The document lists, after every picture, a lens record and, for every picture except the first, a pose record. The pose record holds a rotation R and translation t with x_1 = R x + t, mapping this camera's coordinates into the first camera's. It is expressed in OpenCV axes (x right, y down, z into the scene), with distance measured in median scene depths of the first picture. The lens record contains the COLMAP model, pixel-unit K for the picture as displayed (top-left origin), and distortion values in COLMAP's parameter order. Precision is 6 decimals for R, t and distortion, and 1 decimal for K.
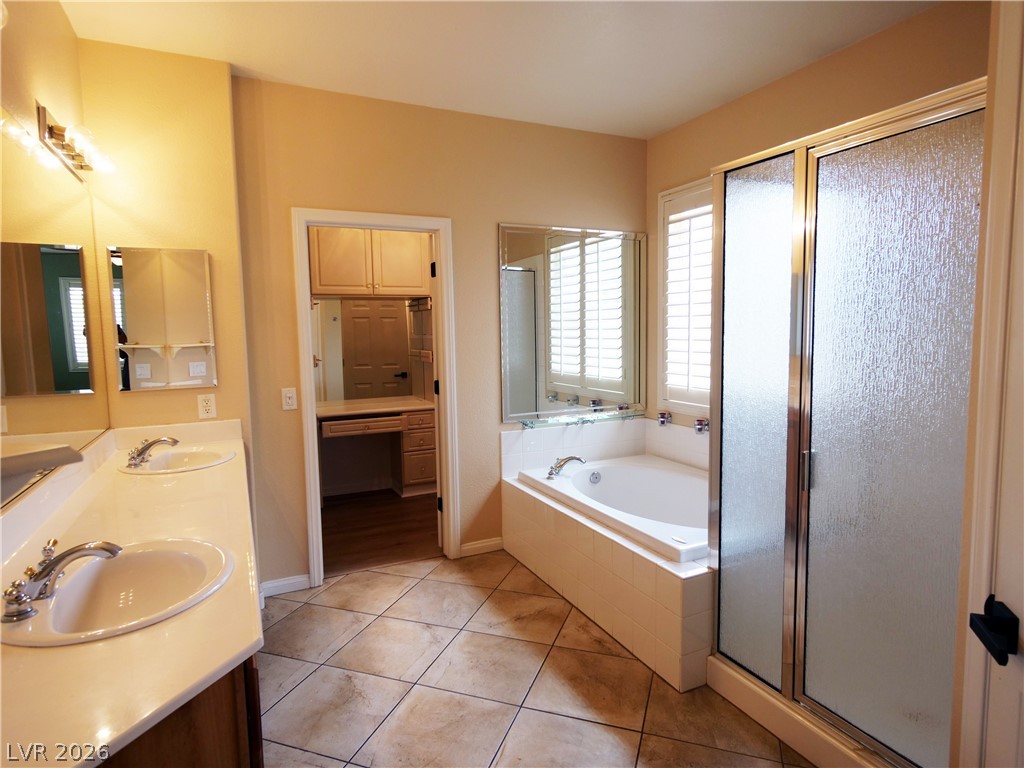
lens RADIAL K [[582.2, 0, 511.6], [0, 582.2, 385.2], [0, 0, 1]] dist [0.003218, -0.000310]
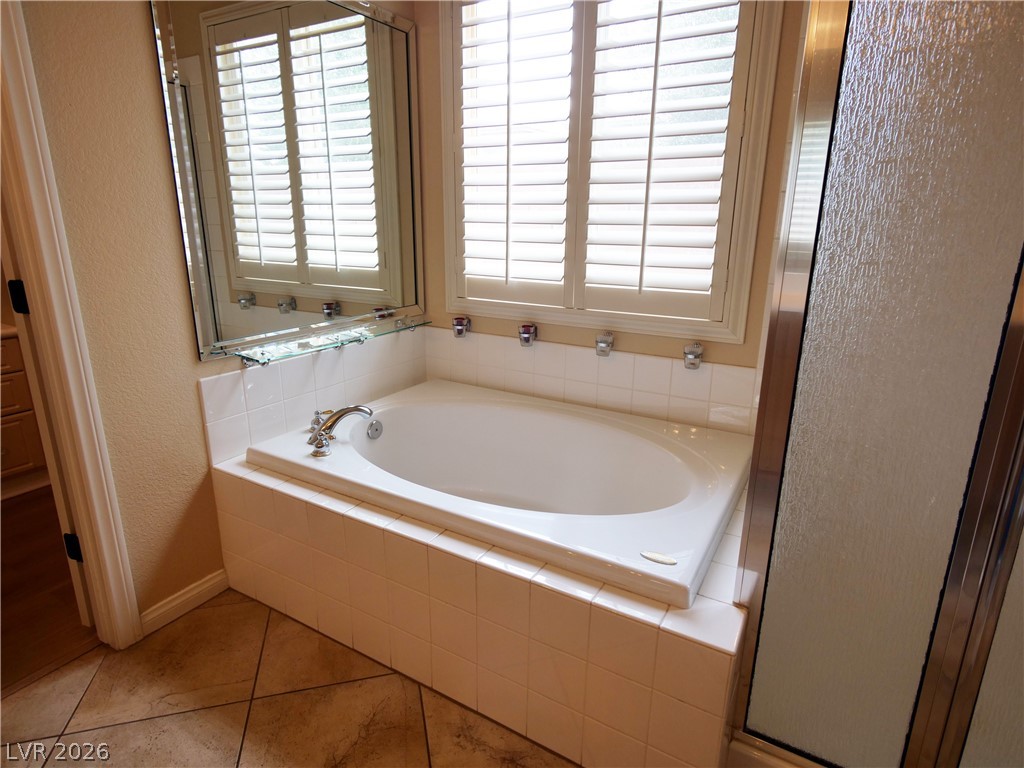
lens RADIAL K [[582.2, 0, 513.9], [0, 582.2, 376.8], [0, 0, 1]] dist [0.003218, -0.000310]
pose [[0.823836, -0.126999, 0.552418, -0.070429], [0.030503, 0.983098, 0.180520, -0.004808], [-0.566007, -0.131868, 0.813785, 0.422392]]
